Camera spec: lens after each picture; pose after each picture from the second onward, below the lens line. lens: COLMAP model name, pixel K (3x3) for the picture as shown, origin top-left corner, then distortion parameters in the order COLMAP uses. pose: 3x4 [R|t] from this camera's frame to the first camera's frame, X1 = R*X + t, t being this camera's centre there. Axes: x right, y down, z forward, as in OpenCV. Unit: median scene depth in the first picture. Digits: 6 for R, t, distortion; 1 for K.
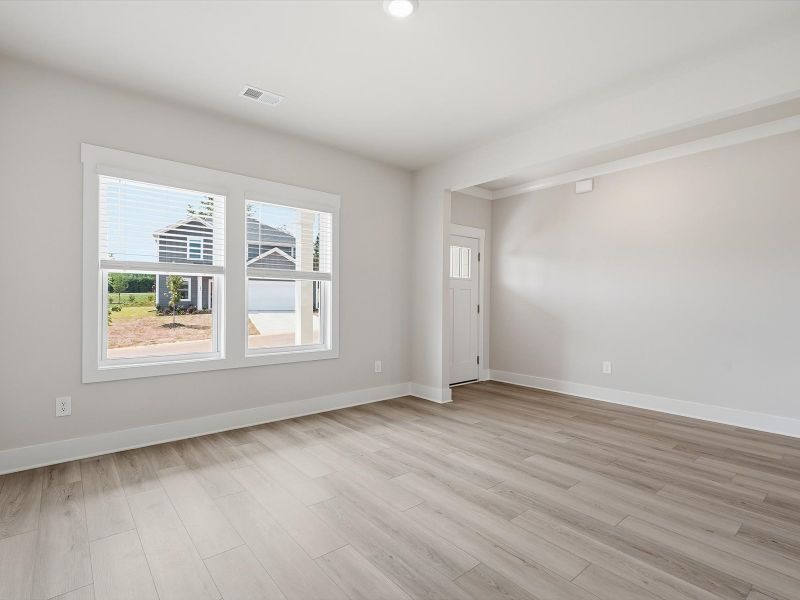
lens RADIAL K [[406.7, 0, 409.7], [0, 406.7, 303.4], [0, 0, 1]] dist [-0.000239, -0.000399]
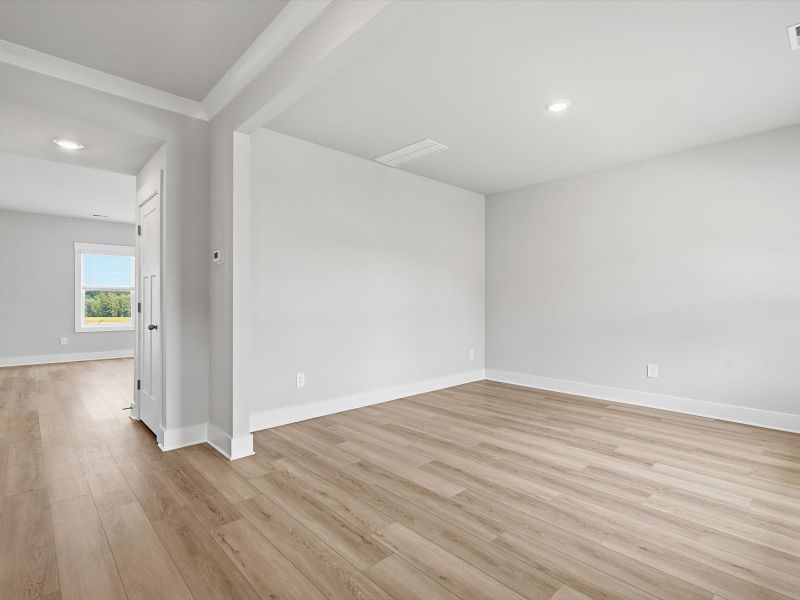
lens RADIAL K [[406.7, 0, 409.7], [0, 406.7, 303.4], [0, 0, 1]] dist [-0.000239, -0.000399]
pose [[-0.998623, -0.009624, -0.051564, 0.438375], [-0.010211, 0.999886, 0.011118, -0.009674], [0.051451, 0.011629, -0.998608, 1.814437]]
